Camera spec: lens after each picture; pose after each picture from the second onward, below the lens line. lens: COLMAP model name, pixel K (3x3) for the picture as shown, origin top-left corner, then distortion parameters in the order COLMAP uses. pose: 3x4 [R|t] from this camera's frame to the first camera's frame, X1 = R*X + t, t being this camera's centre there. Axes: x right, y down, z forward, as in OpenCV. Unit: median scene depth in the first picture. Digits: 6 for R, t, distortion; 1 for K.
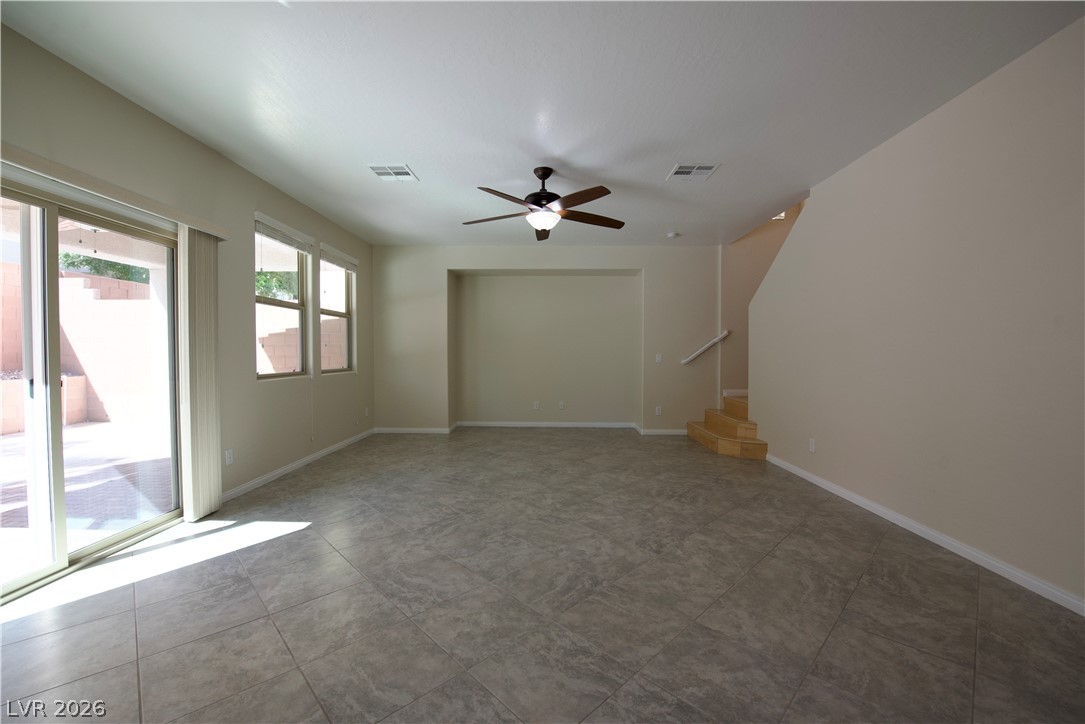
lens RADIAL K [[434.9, 0, 541.5], [0, 434.9, 362.7], [0, 0, 1]] dist [-0.014676, -0.002343]
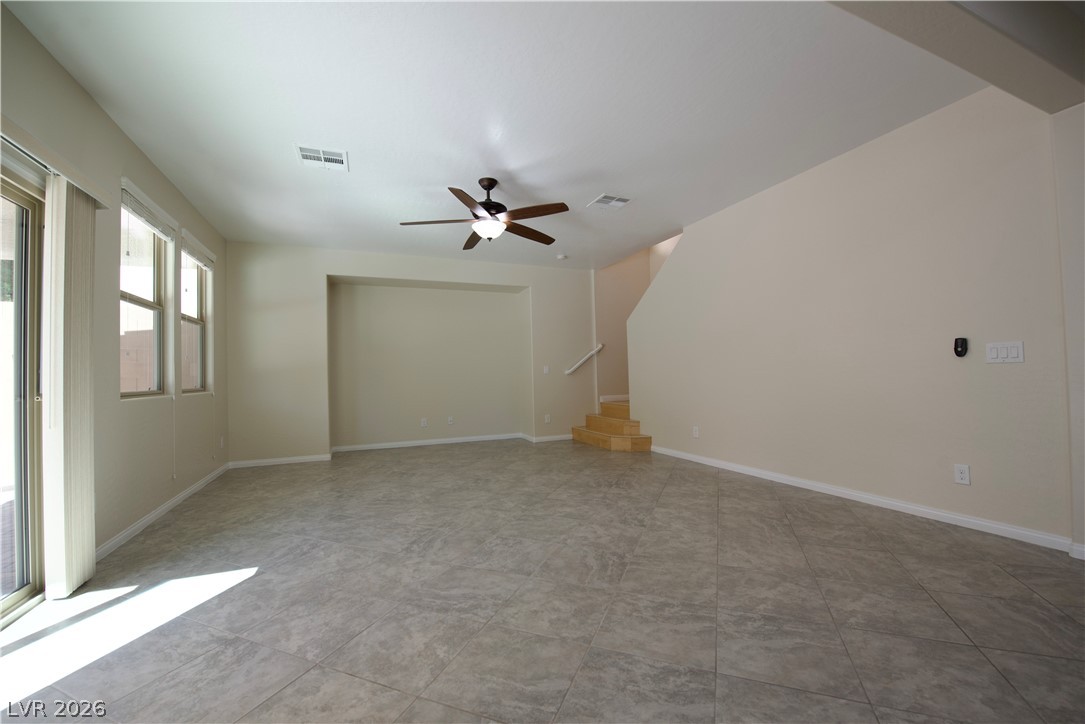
lens RADIAL K [[434.9, 0, 542.9], [0, 434.9, 362.3], [0, 0, 1]] dist [-0.014676, -0.002343]
pose [[0.915460, -0.012788, 0.402205, -0.317816], [0.034592, 0.998296, -0.046995, 0.041057], [-0.400919, 0.056935, 0.914343, 0.033066]]
